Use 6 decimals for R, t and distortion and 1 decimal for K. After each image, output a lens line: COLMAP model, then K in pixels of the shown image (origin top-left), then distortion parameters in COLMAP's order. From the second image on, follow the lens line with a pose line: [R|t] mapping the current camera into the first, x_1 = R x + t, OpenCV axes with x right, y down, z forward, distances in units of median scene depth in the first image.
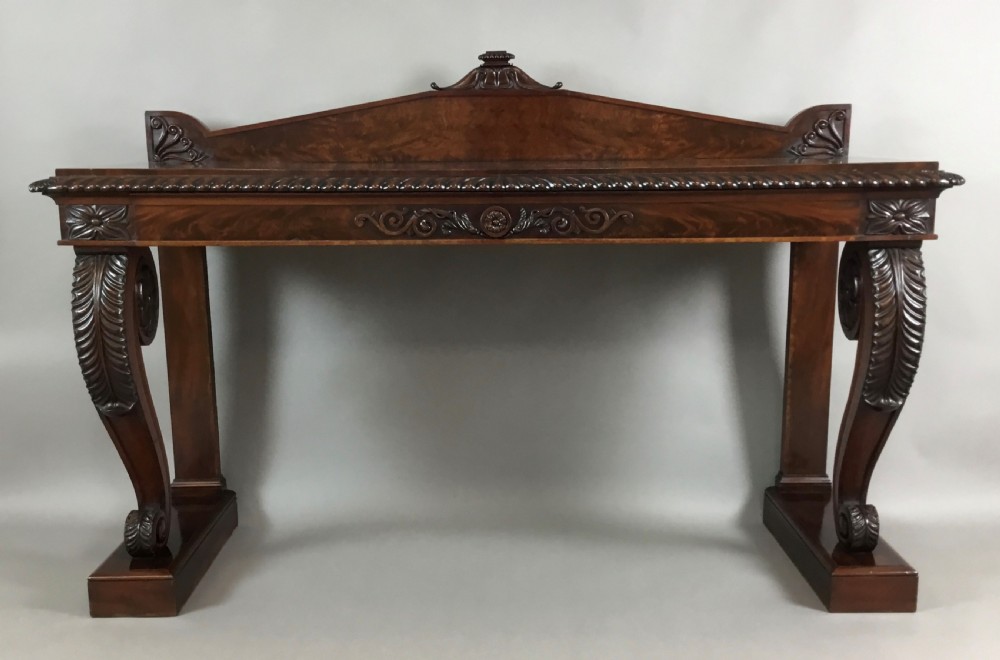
lens RADIAL K [[1045.1, 0, 495.0], [0, 1045.1, 354.7], [0, 0, 1]] dist [0.068262, 0.003740]
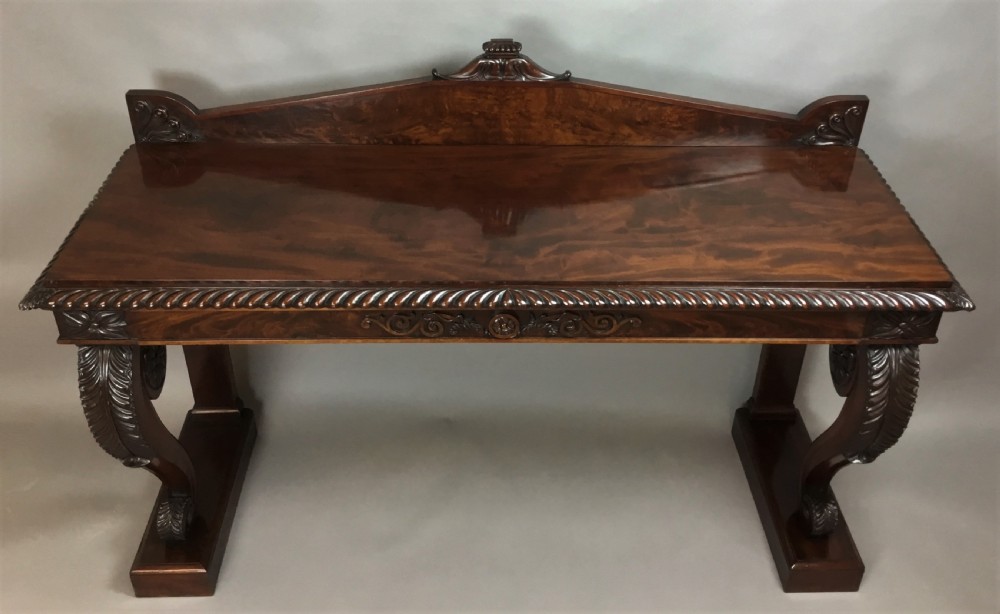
lens RADIAL K [[926.8, 0, 510.2], [0, 926.8, 246.2], [0, 0, 1]] dist [0.096689, -0.153486]
pose [[0.999179, 0.006518, 0.039996, -0.024072], [-0.020305, 0.934671, 0.354934, -0.423177], [-0.035070, -0.355454, 0.934036, 0.169498]]
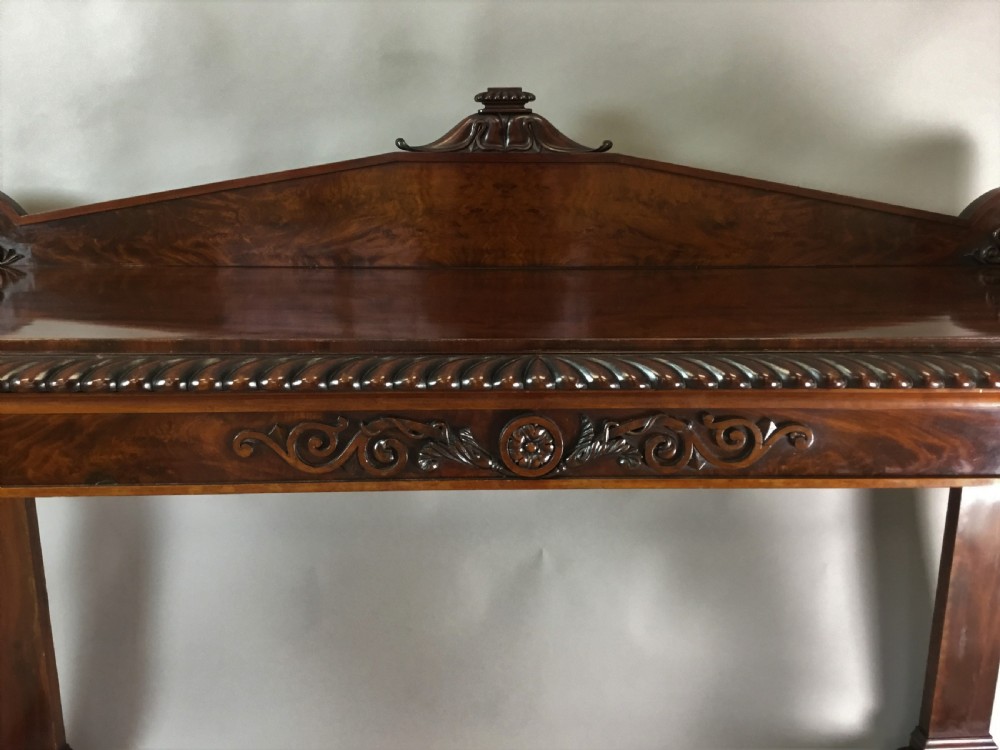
lens RADIAL K [[914.0, 0, 500.0], [0, 914.0, 375.0], [0, 0, 1]] dist [0.115809, -0.246075]
pose [[0.998659, 0.001707, 0.051742, -0.029448], [-0.002978, 0.999696, 0.024482, -0.141177], [-0.051684, -0.024603, 0.998360, 0.482264]]
